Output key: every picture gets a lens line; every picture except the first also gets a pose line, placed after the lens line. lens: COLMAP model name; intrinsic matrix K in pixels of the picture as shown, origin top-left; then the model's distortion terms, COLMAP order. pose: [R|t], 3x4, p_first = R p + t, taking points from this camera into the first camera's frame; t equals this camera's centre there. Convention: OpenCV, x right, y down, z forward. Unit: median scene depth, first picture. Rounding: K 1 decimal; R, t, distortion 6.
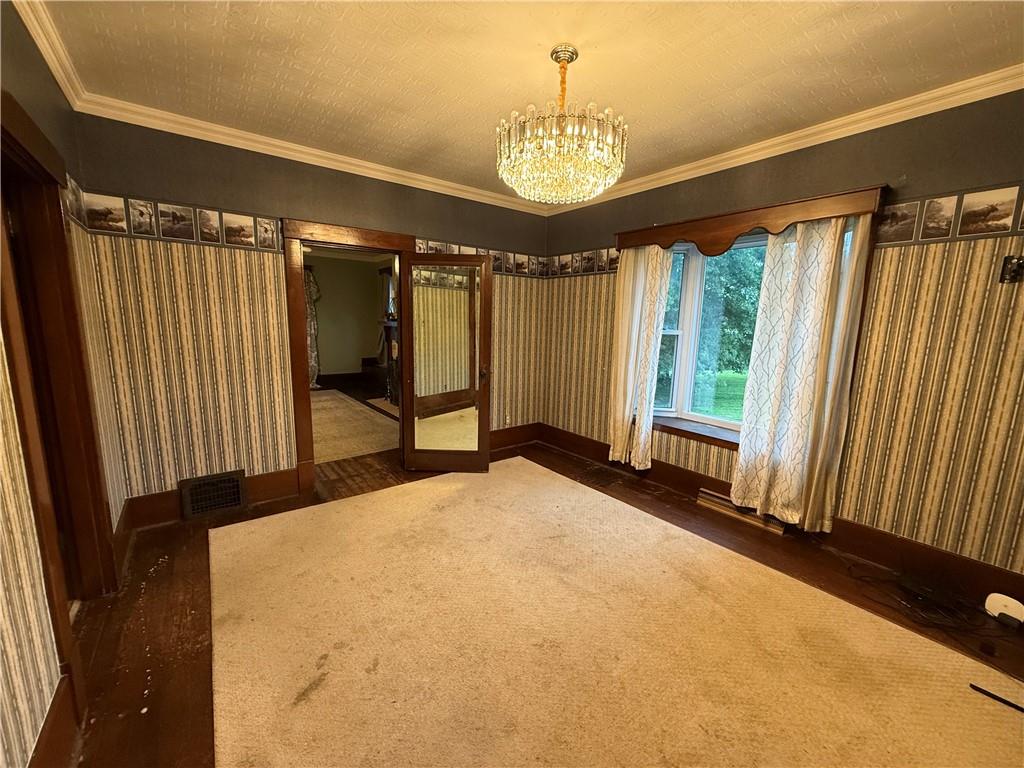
lens RADIAL K [[408.1, 0, 512.0], [0, 408.1, 384.0], [0, 0, 1]] dist [0.000779, 0.000193]
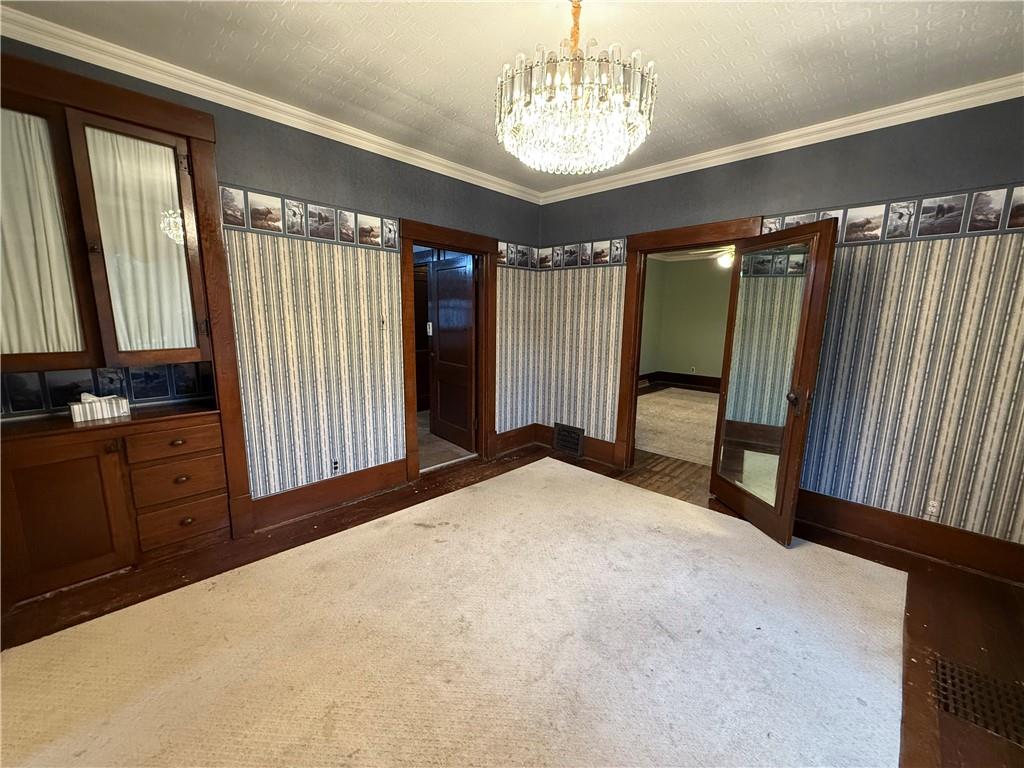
lens RADIAL K [[408.1, 0, 512.0], [0, 408.1, 384.0], [0, 0, 1]] dist [0.000779, 0.000193]
pose [[0.146883, 0.146722, -0.978212, 0.650541], [-0.170465, 0.977897, 0.121078, -0.066284], [0.974355, 0.148966, 0.168647, 0.541814]]
